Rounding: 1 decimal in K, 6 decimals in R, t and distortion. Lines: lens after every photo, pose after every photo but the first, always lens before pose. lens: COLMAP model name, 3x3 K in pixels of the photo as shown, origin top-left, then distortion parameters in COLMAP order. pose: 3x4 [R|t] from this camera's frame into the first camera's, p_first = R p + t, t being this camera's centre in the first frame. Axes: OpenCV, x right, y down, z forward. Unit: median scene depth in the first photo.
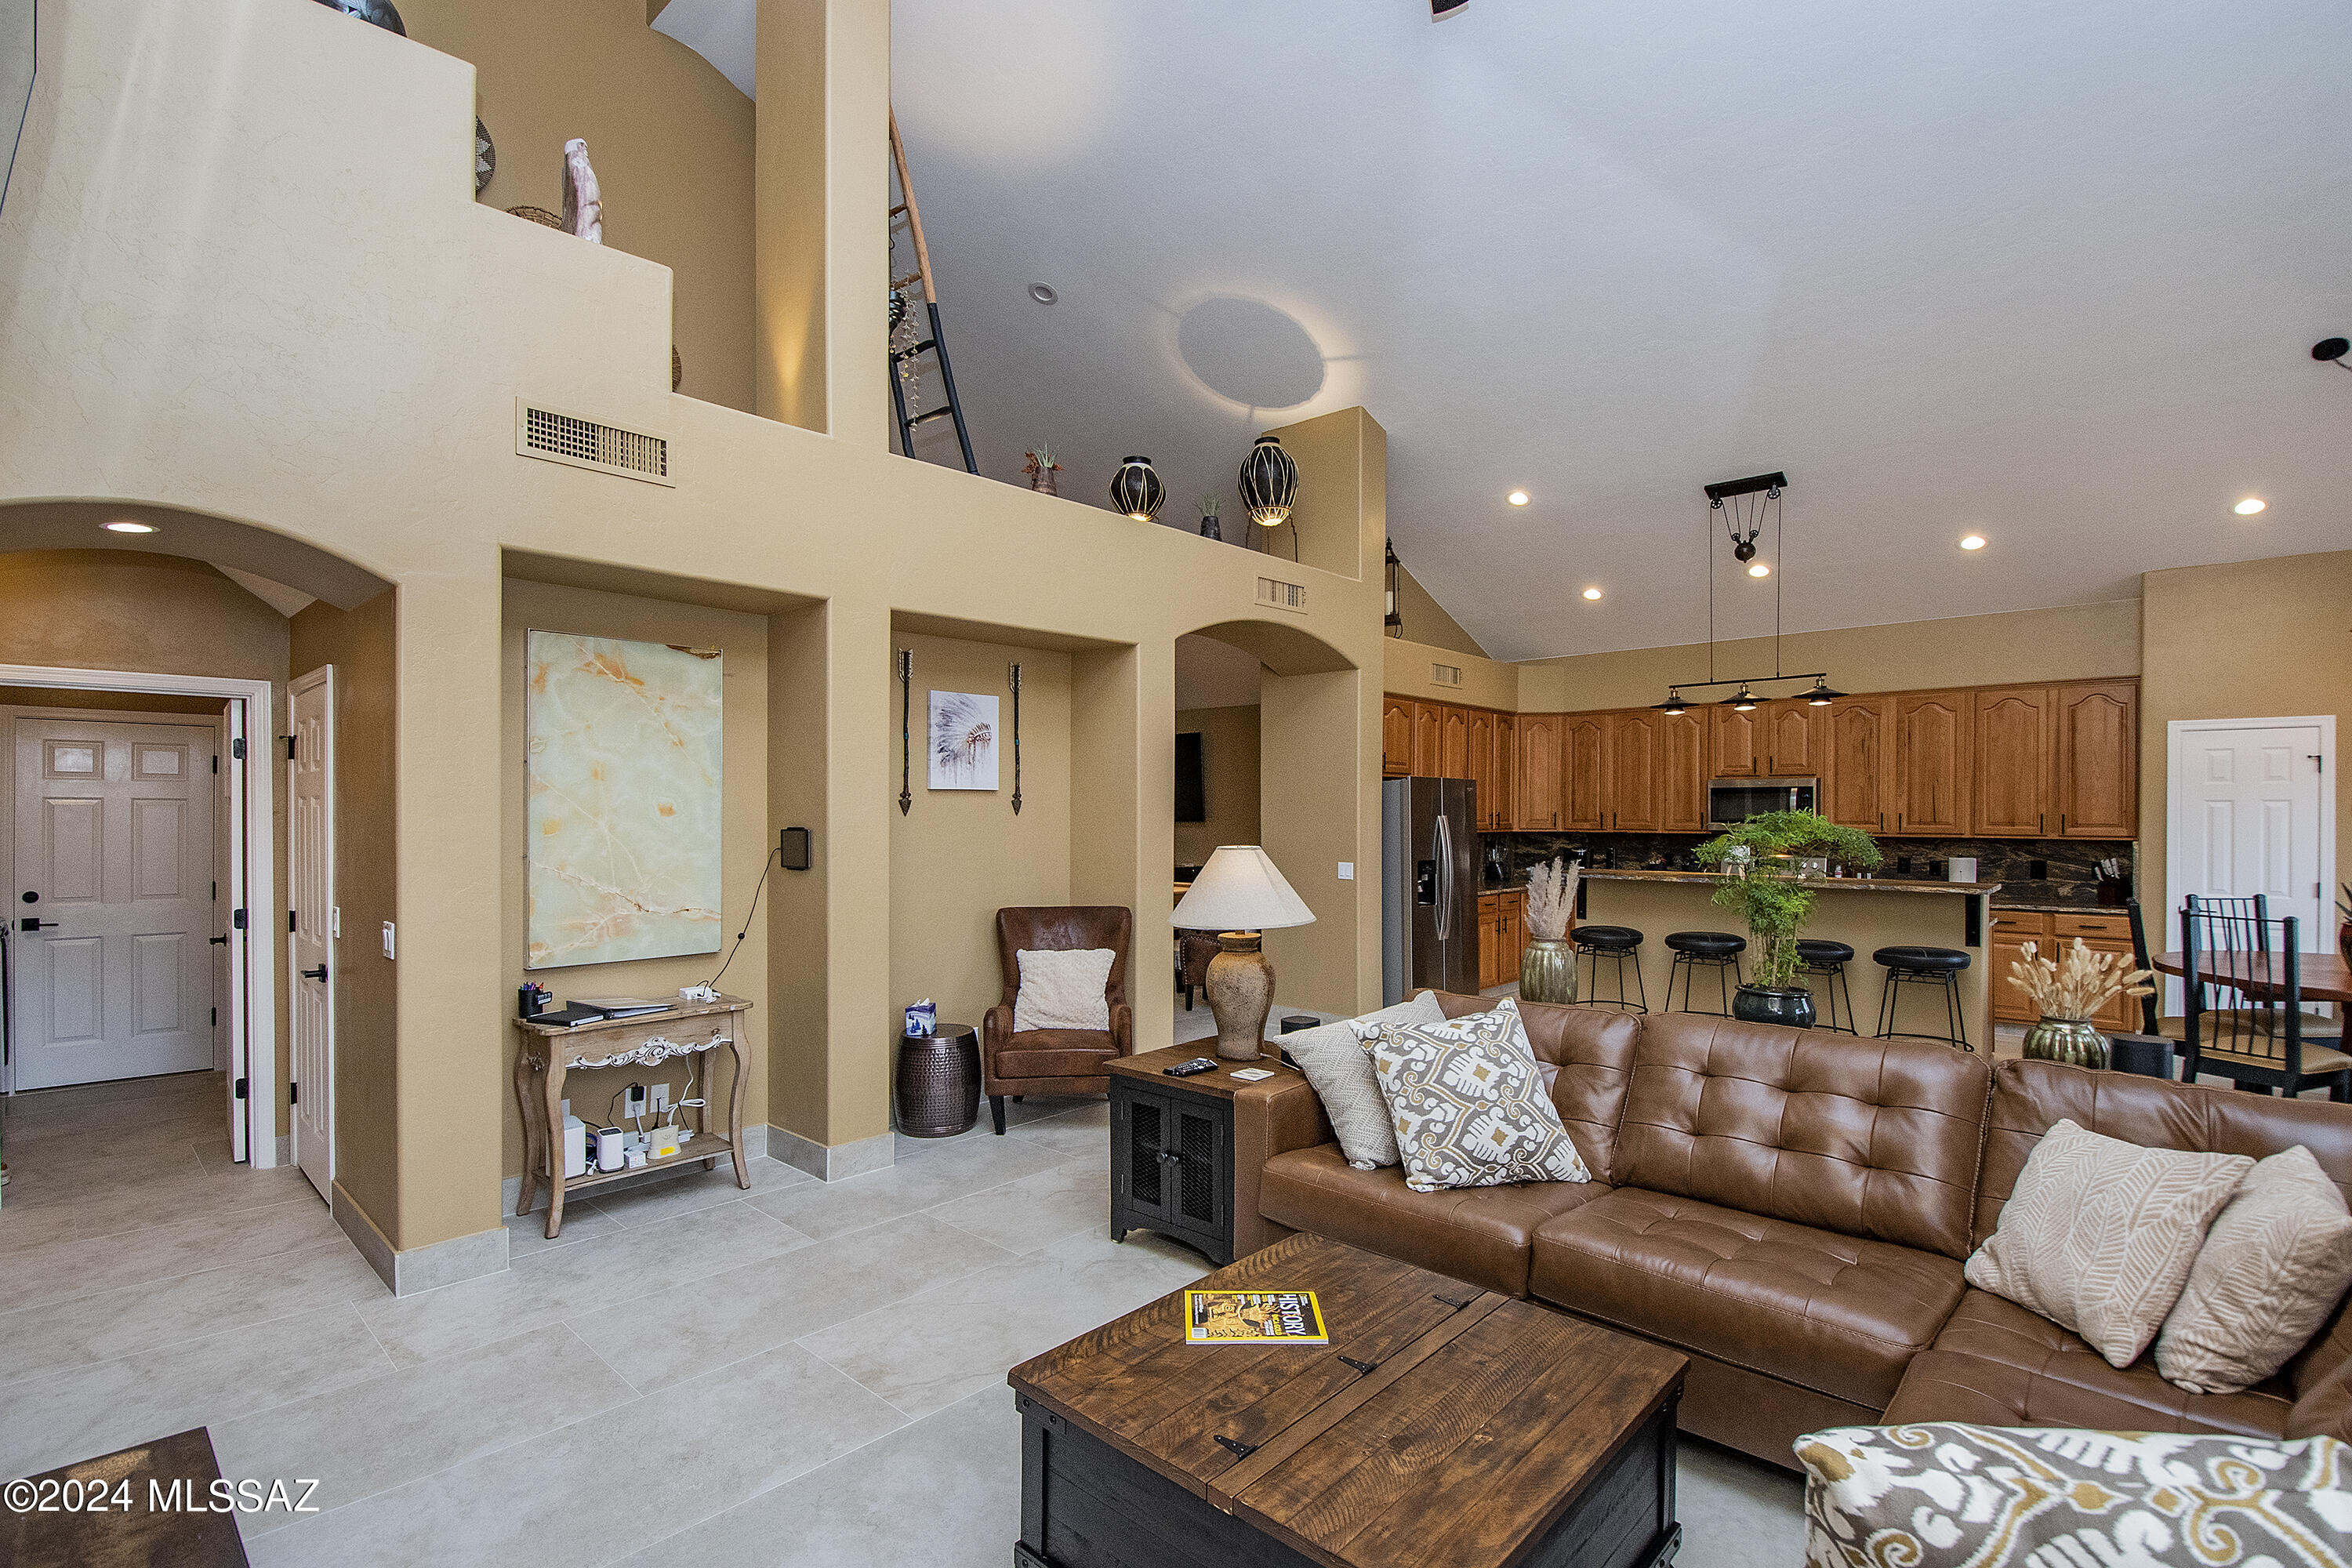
lens RADIAL K [[1062.2, 0, 1259.4], [0, 1062.2, 818.0], [0, 0, 1]] dist [-0.003066, -0.000116]
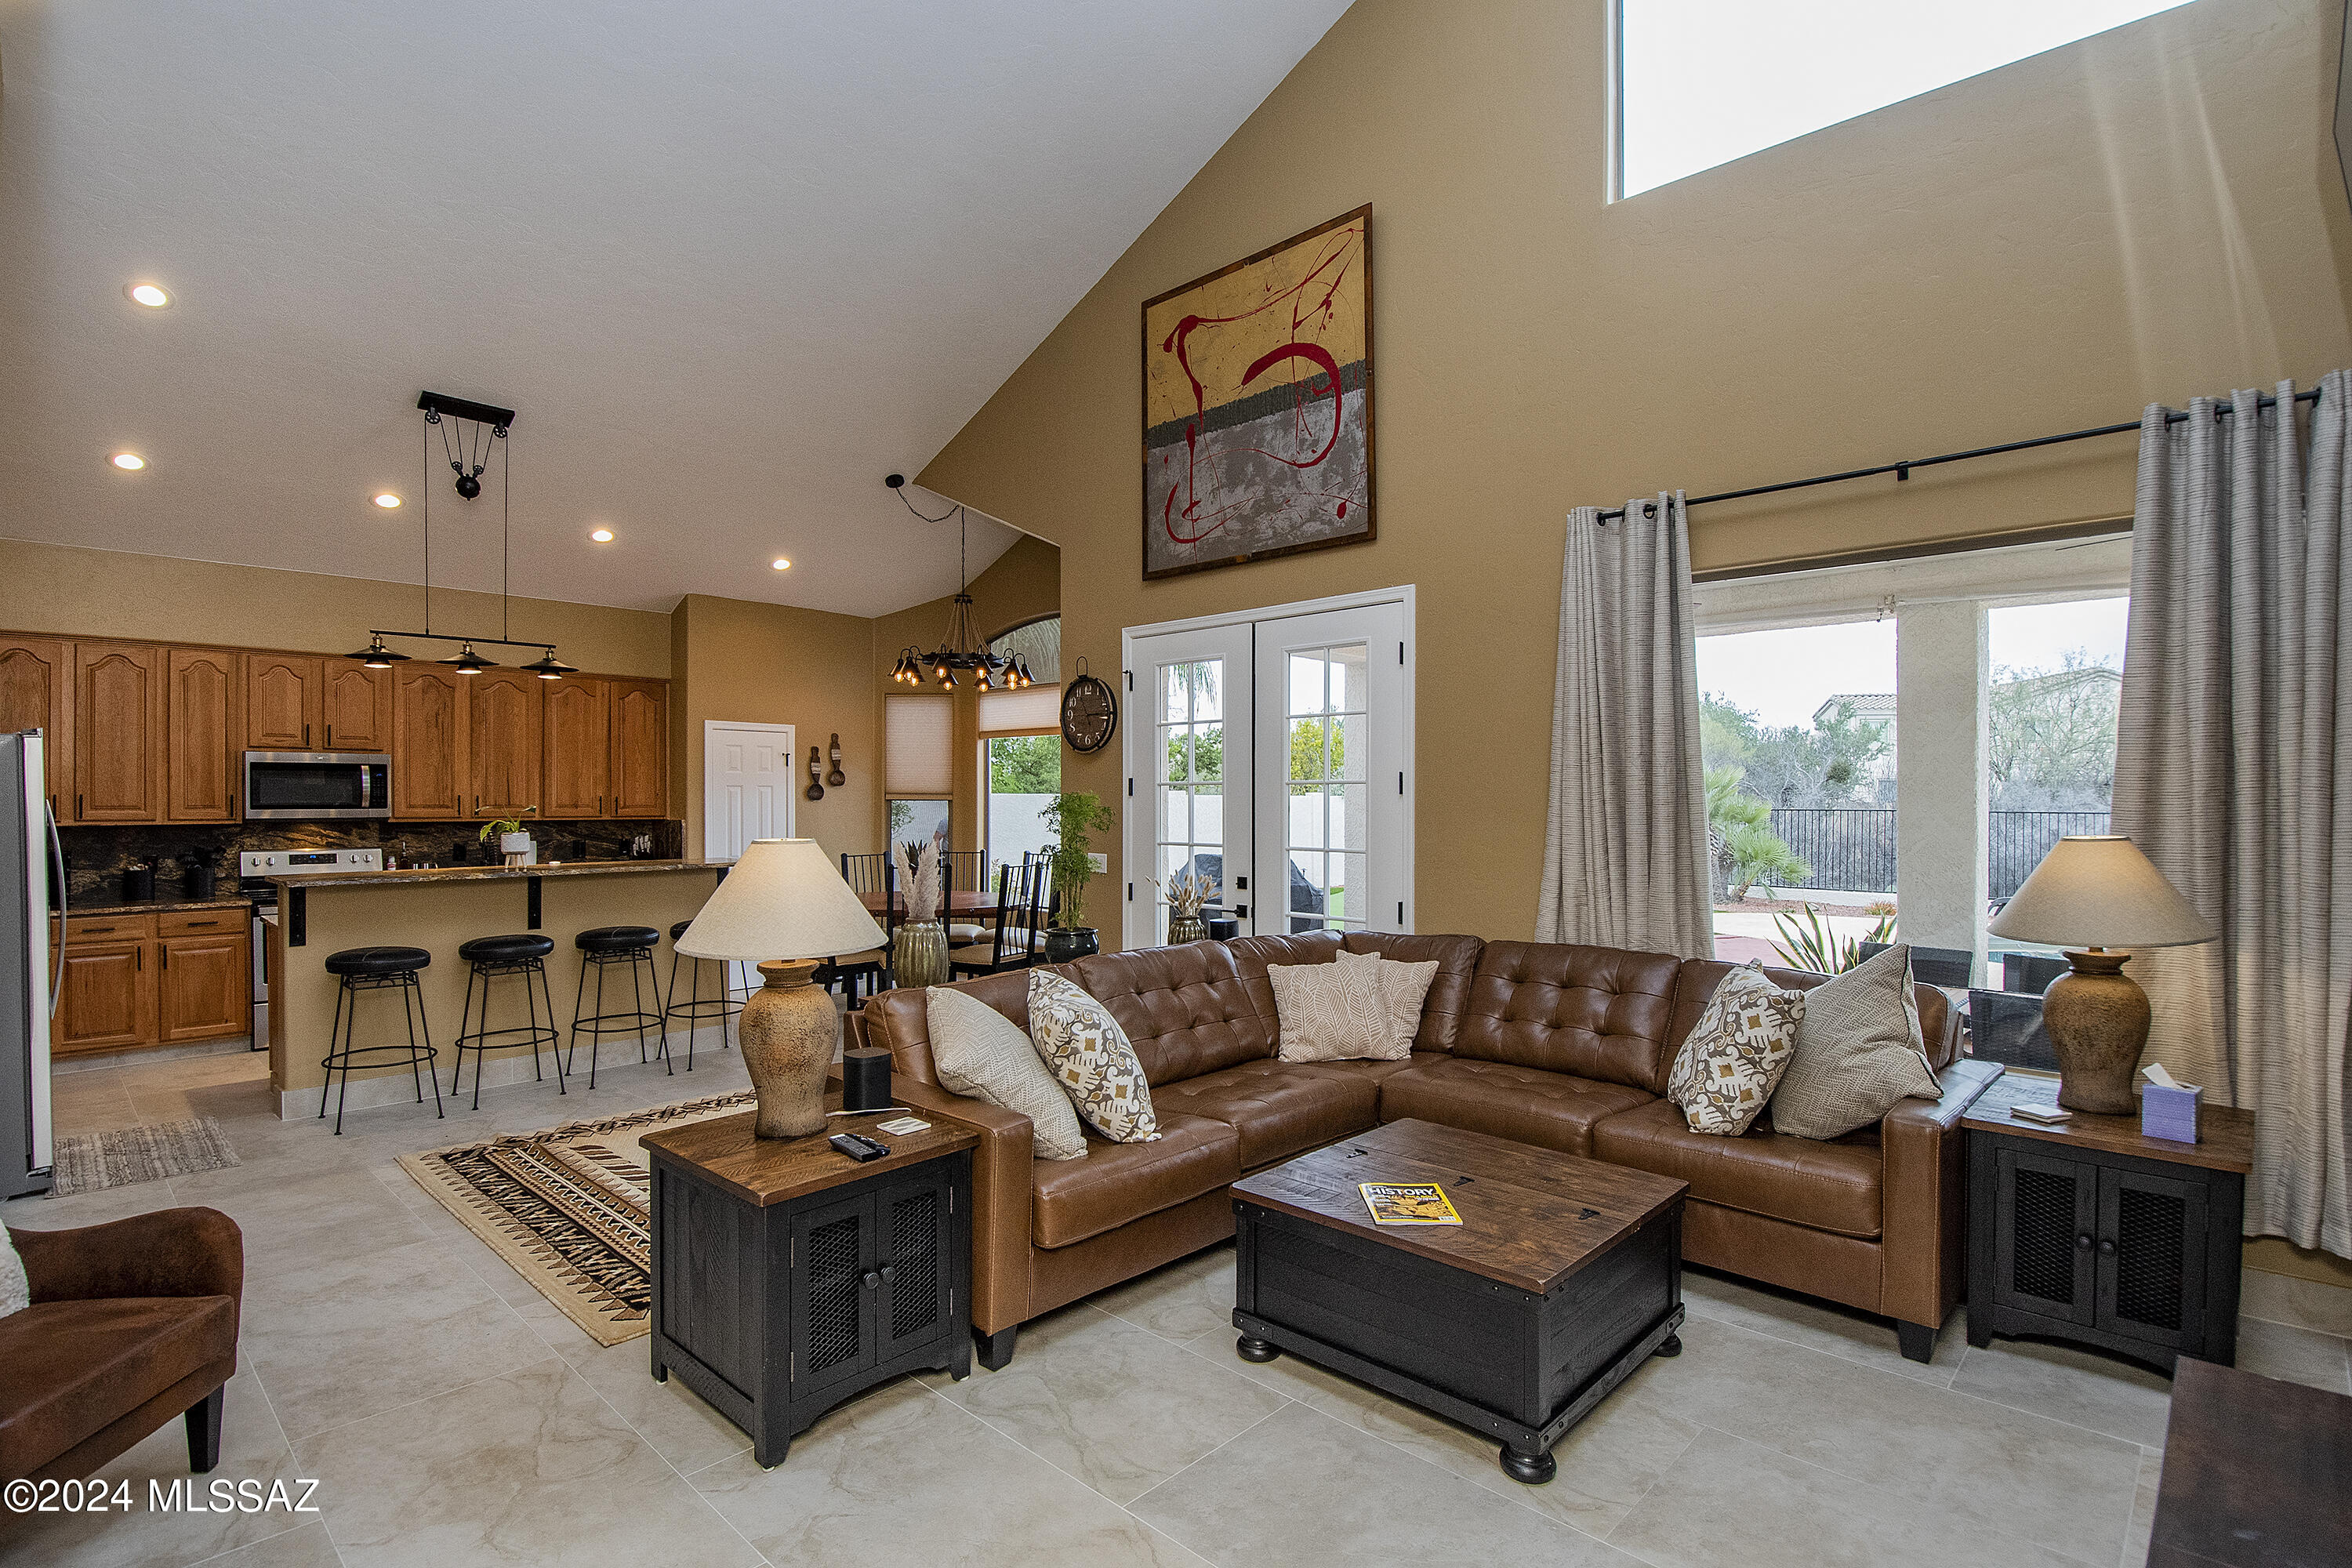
lens RADIAL K [[1147.2, 0, 1180.9], [0, 1147.2, 797.0], [0, 0, 1]] dist [-0.001274, -0.000672]
pose [[0.043273, -0.000898, 0.999063, -0.422629], [0.006506, 0.999979, 0.000617, -0.000137], [-0.999042, 0.006473, 0.043278, 0.381153]]
